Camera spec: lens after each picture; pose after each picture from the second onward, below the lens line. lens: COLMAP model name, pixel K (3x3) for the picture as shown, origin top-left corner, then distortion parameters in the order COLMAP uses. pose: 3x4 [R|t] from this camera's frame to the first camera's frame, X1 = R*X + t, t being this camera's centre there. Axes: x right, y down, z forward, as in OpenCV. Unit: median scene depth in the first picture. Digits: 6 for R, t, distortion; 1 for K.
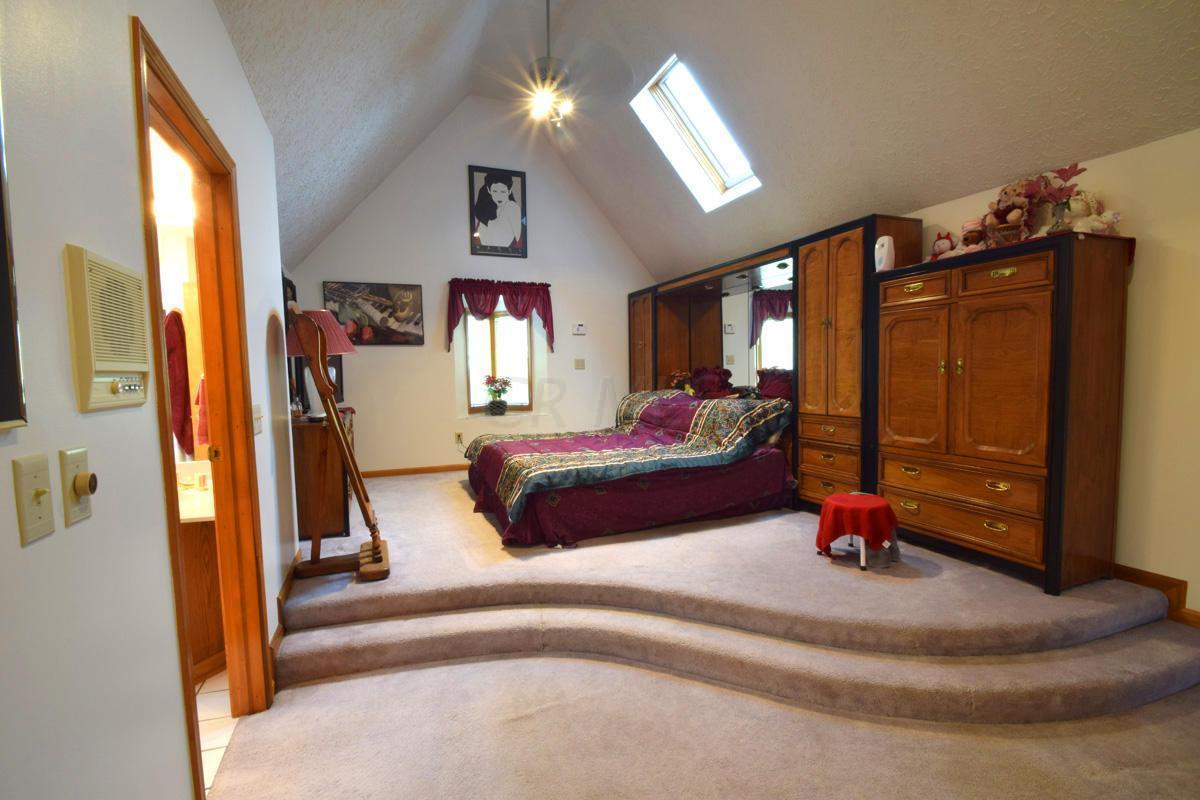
lens RADIAL K [[524.1, 0, 594.3], [0, 524.1, 411.7], [0, 0, 1]] dist [-0.003239, -0.001704]
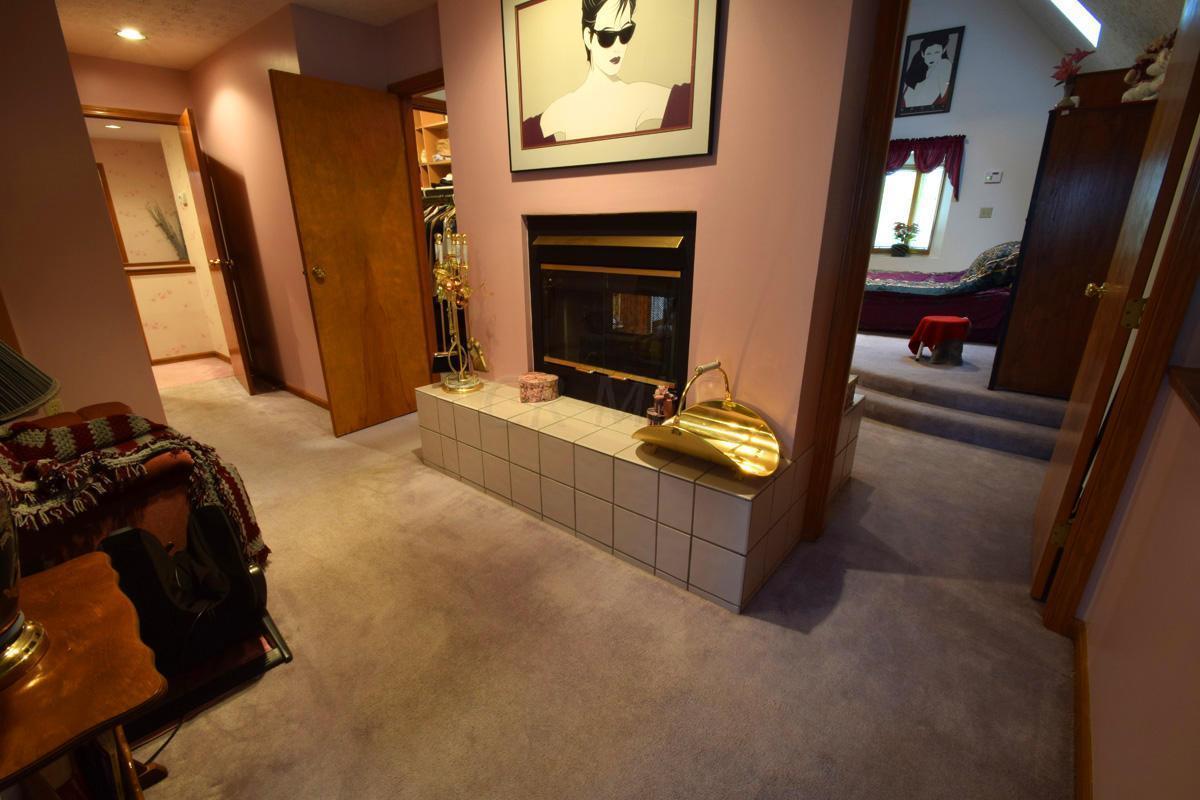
lens RADIAL K [[524.1, 0, 594.6], [0, 524.1, 398.3], [0, 0, 1]] dist [-0.003239, -0.001704]
pose [[0.484147, 0.296187, -0.823332, 0.612085], [-0.075107, 0.951559, 0.298150, 0.011406], [0.871757, -0.082511, 0.482940, -0.249775]]
